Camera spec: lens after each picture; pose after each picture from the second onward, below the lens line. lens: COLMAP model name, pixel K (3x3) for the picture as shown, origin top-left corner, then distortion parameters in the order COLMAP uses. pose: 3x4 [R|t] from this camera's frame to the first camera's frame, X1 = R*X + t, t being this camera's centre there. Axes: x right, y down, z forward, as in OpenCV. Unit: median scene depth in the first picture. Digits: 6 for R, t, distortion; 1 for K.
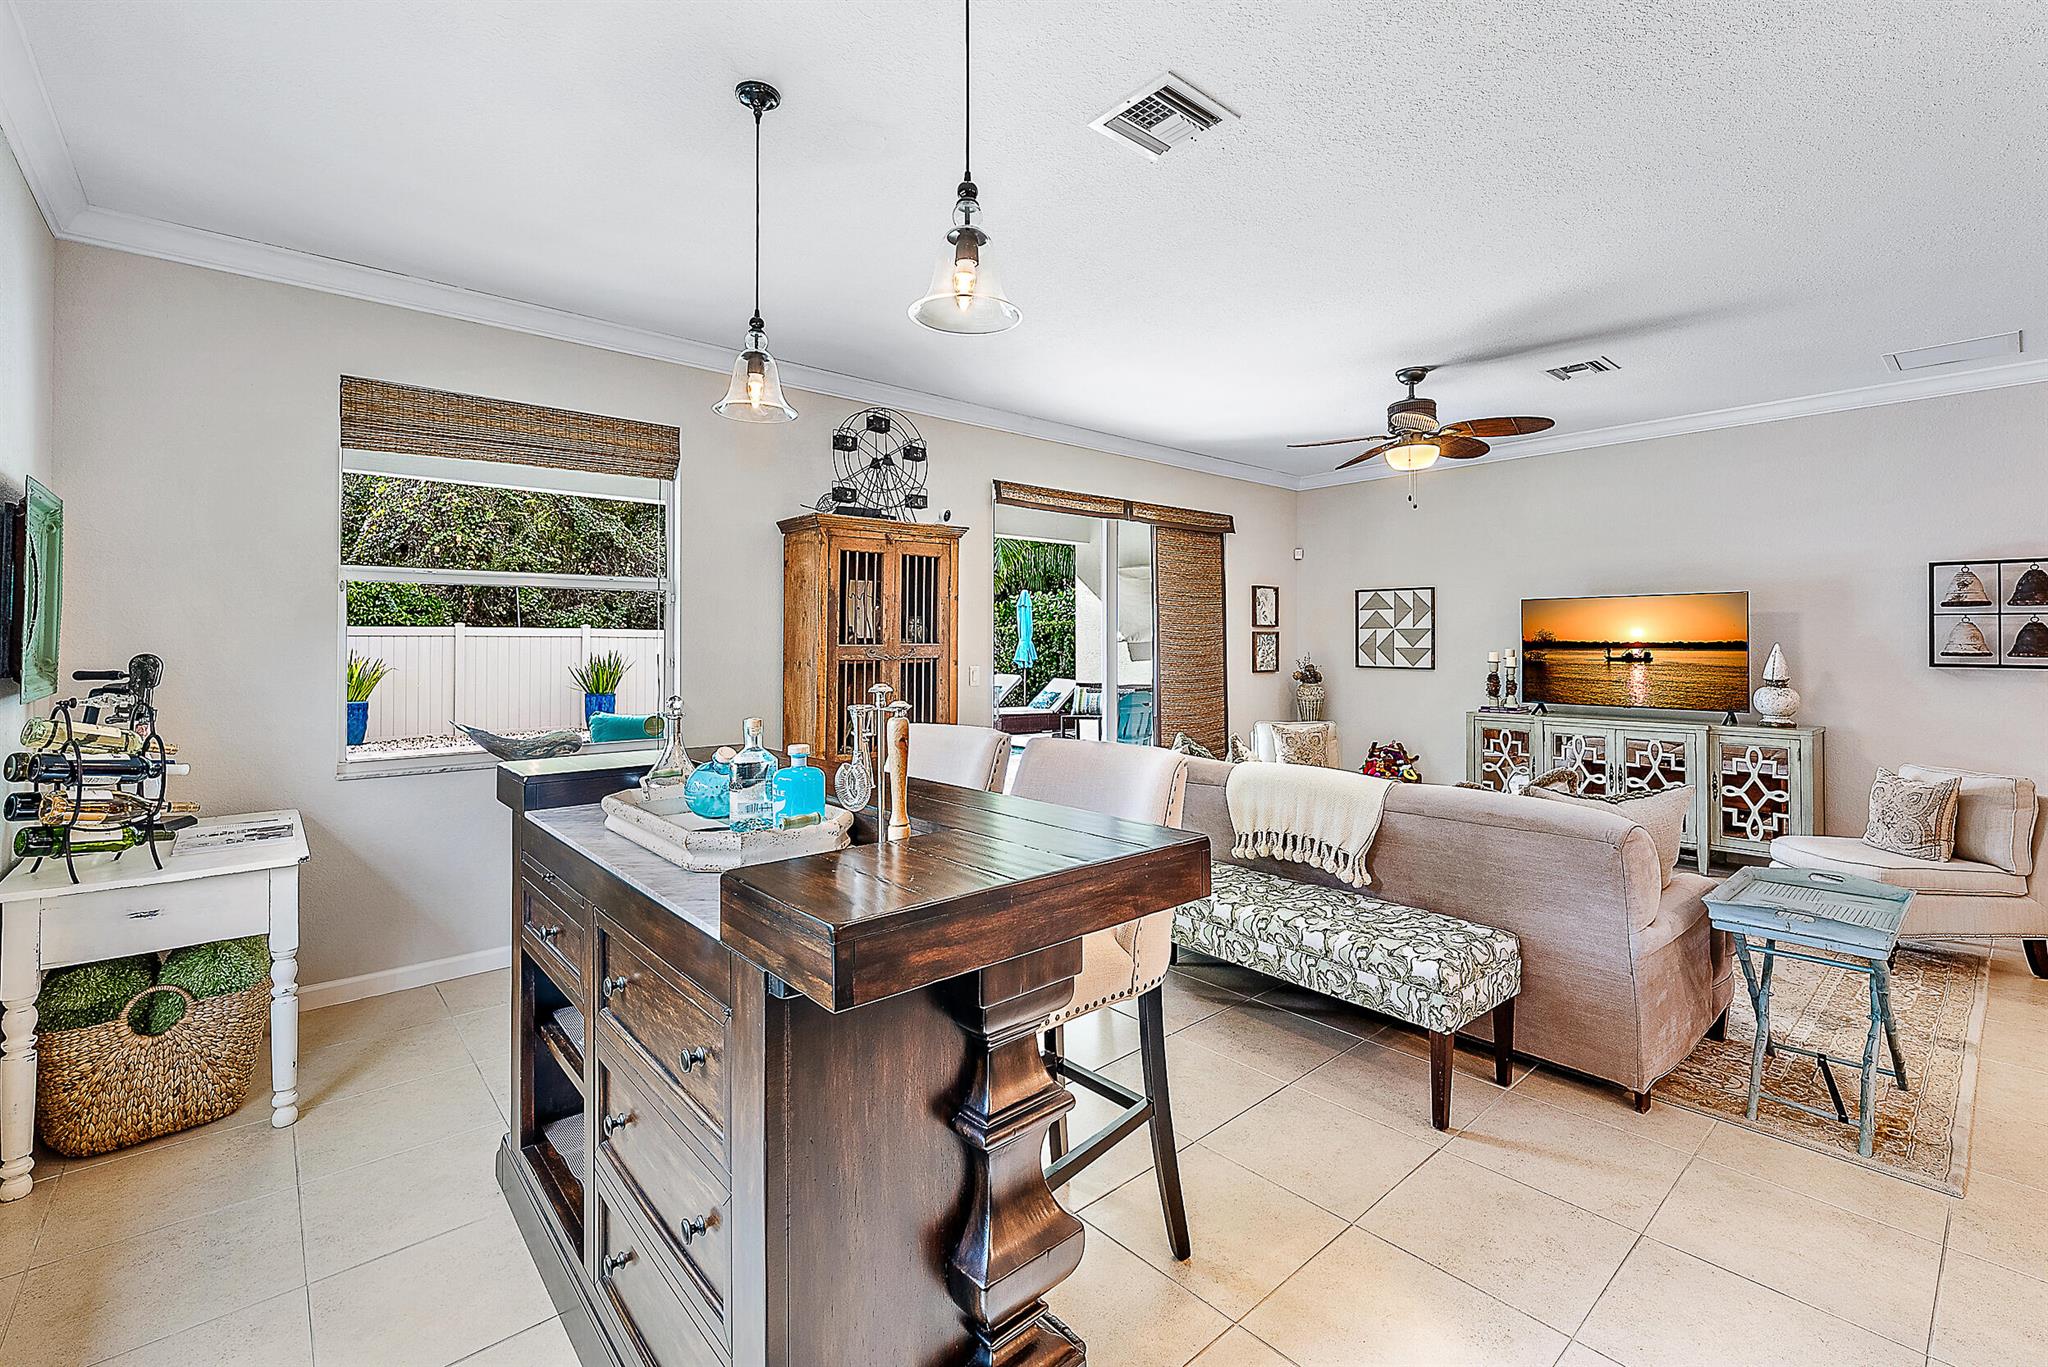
lens RADIAL K [[879.3, 0, 1020.6], [0, 879.3, 636.6], [0, 0, 1]] dist [-0.000377, -0.000337]
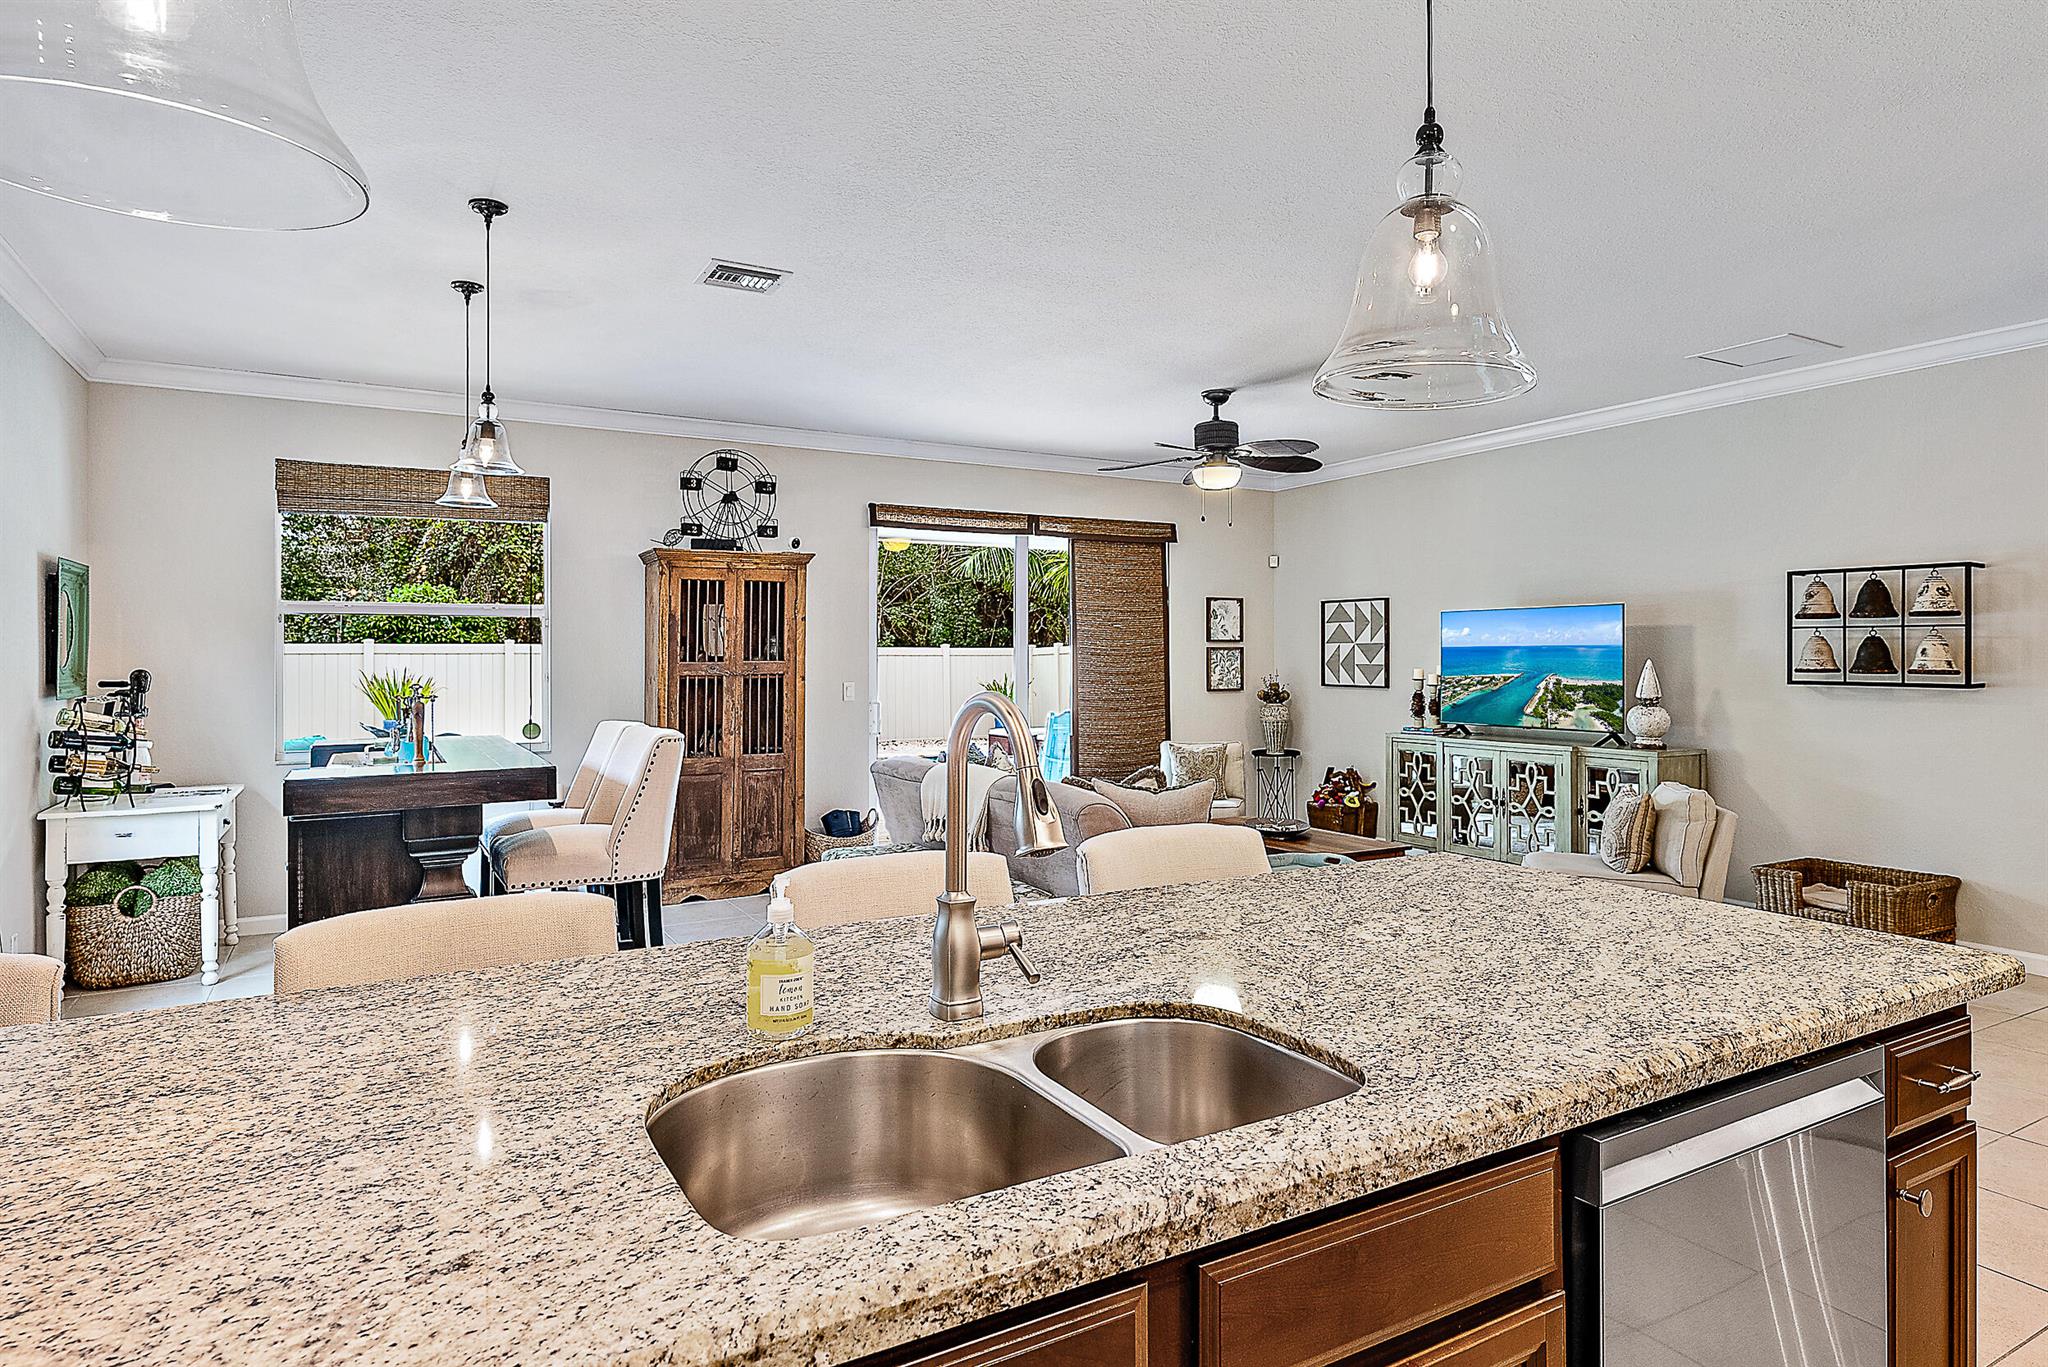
lens RADIAL K [[1139.4, 0, 1030.9], [0, 1139.4, 657.7], [0, 0, 1]] dist [0.002024, 0.000480]
pose [[0.980863, -0.002133, -0.194688, 0.476514], [0.003367, 0.999976, 0.006008, -0.003559], [0.194671, -0.006549, 0.980847, -0.328403]]
